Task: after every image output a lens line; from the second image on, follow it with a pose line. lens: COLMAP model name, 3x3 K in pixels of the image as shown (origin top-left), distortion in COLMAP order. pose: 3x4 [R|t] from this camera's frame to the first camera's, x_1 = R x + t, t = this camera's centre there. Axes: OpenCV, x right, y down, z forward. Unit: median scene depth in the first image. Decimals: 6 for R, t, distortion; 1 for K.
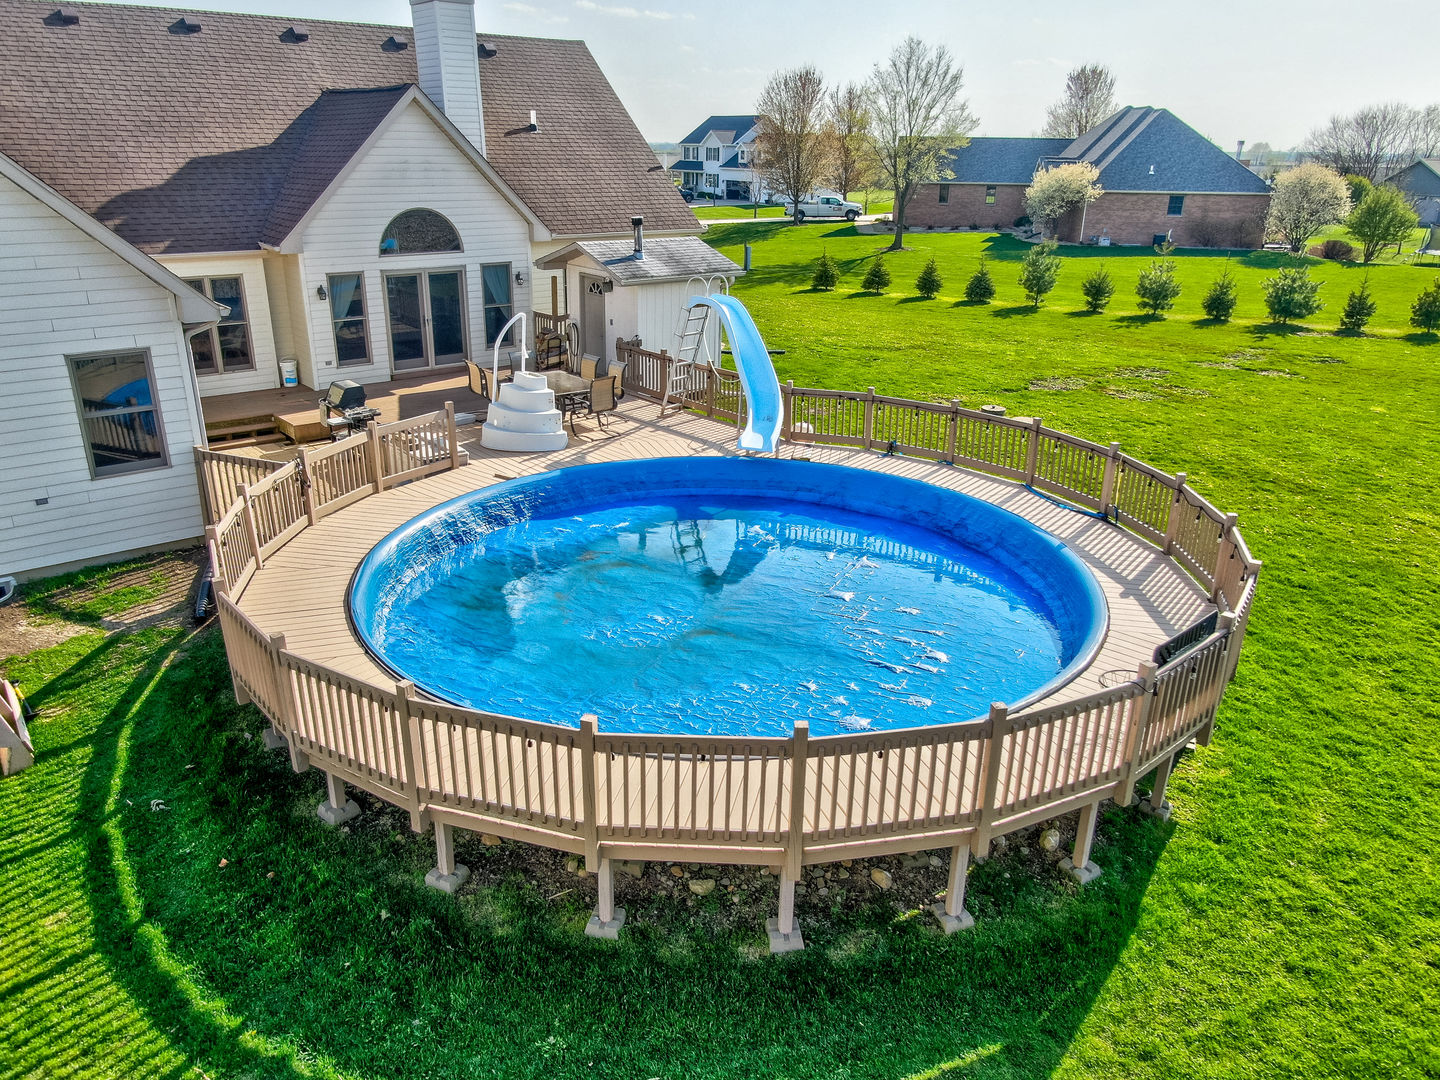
lens RADIAL K [[1017.3, 0, 717.2], [0, 1017.3, 541.8], [0, 0, 1]] dist [-0.006912, 0.004006]
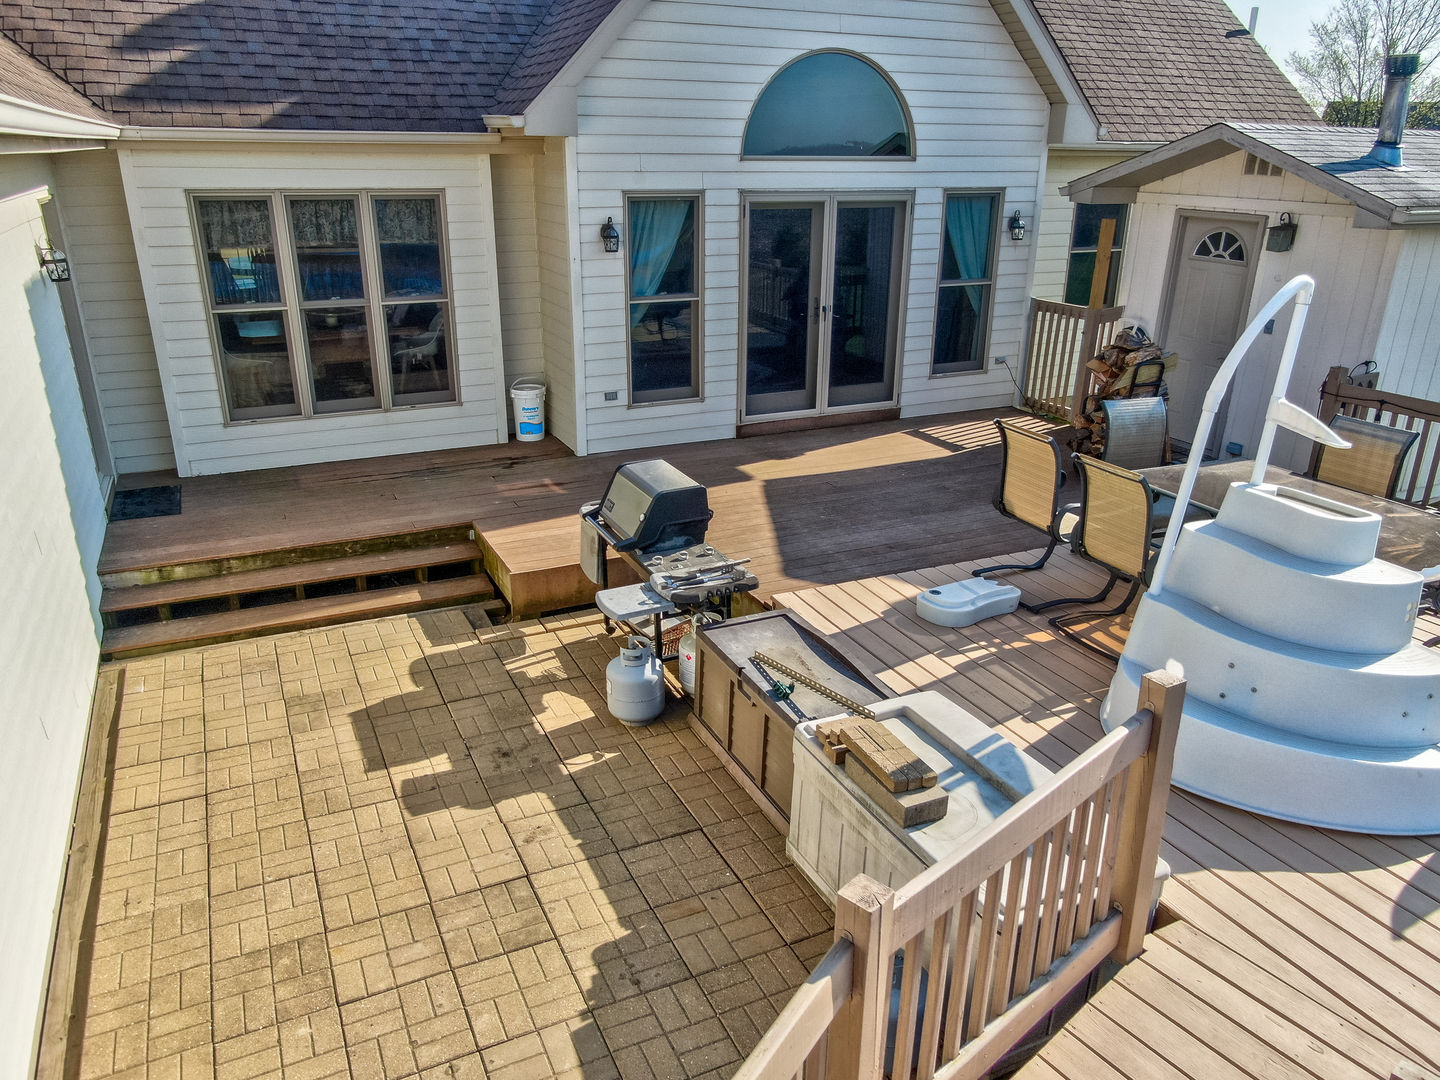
lens RADIAL K [[1017.3, 0, 720.1], [0, 1017.3, 536.7], [0, 0, 1]] dist [-0.006912, 0.004006]
pose [[0.968387, 0.079236, -0.236534, -0.224470], [-0.082675, 0.996566, -0.004642, -0.115539], [0.235354, 0.024051, 0.971612, 0.575559]]
